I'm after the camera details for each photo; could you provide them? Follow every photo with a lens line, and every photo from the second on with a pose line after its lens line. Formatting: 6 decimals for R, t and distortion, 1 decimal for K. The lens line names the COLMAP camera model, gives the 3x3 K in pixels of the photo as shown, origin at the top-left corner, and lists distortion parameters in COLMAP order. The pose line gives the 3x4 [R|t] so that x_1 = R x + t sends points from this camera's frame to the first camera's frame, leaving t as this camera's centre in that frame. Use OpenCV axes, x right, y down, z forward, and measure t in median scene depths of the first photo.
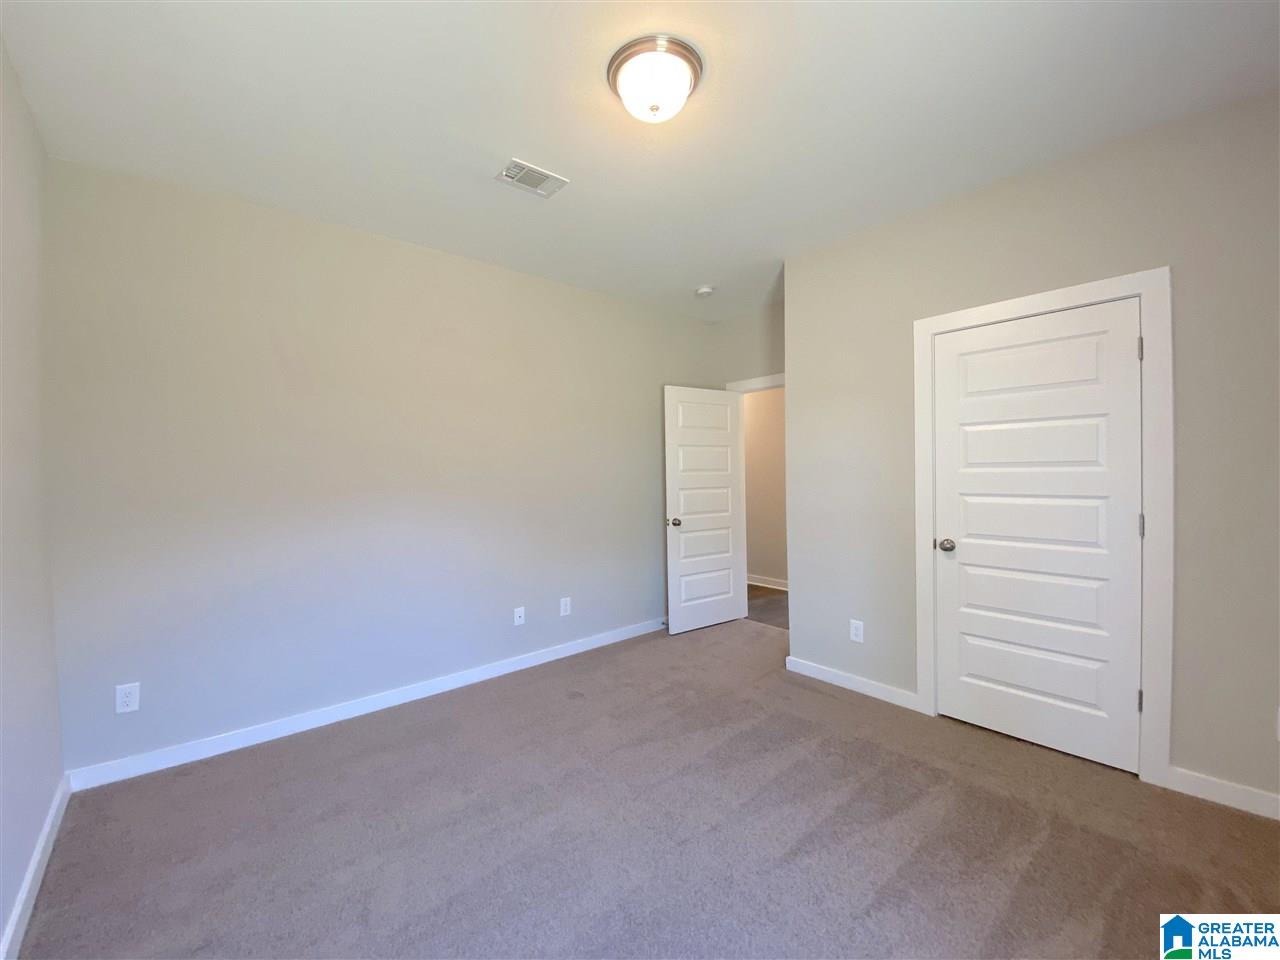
lens RADIAL K [[527.1, 0, 635.3], [0, 527.1, 478.8], [0, 0, 1]] dist [0.041638, -0.026942]
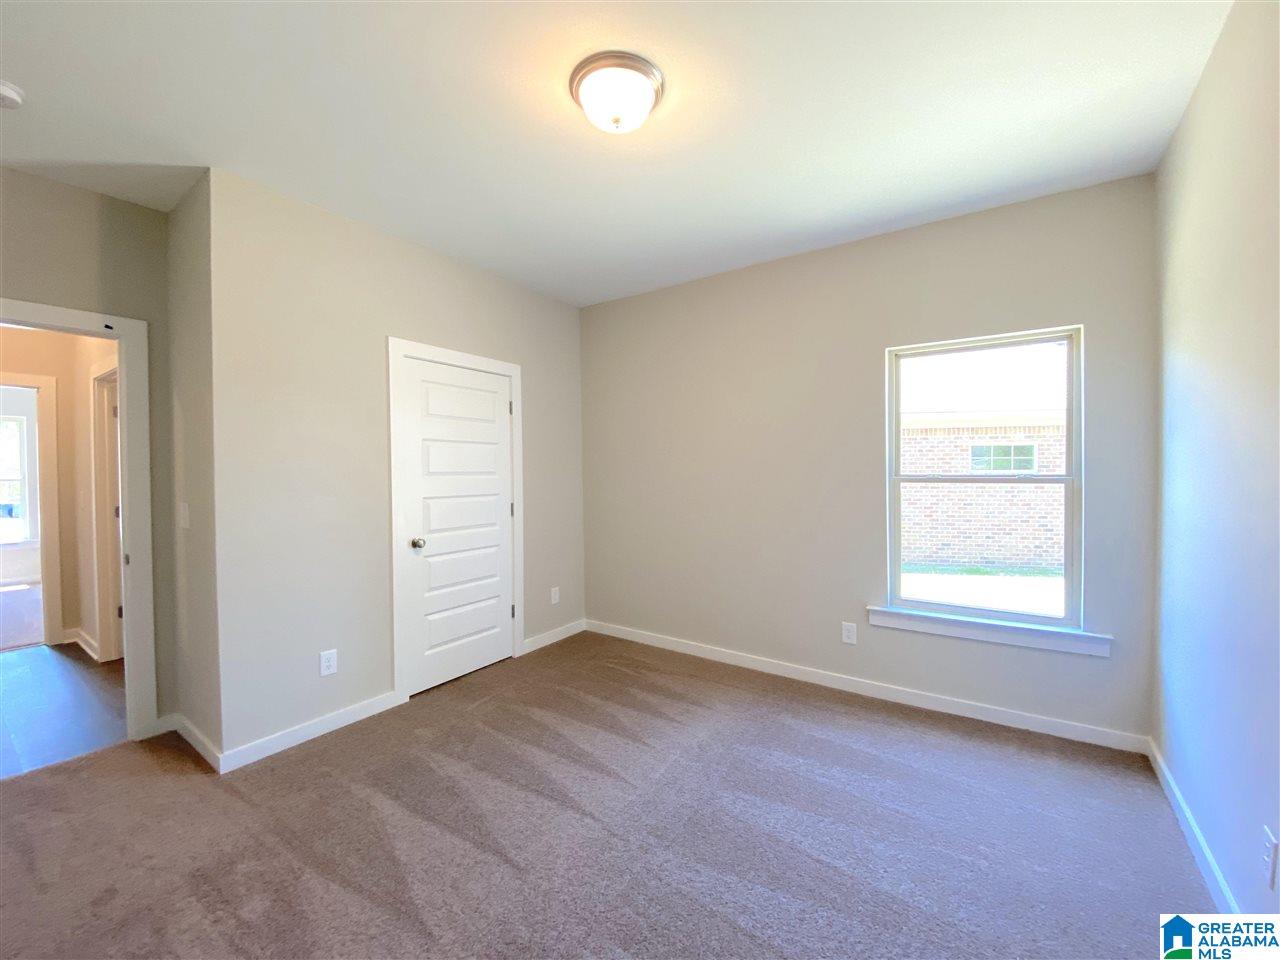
lens RADIAL K [[527.1, 0, 635.3], [0, 527.1, 478.8], [0, 0, 1]] dist [0.041638, -0.026942]
pose [[-0.266993, 0.009660, 0.963650, -0.730831], [0.029278, 0.999569, -0.001909, 0.003066], [-0.963254, 0.027704, -0.267161, 0.963491]]
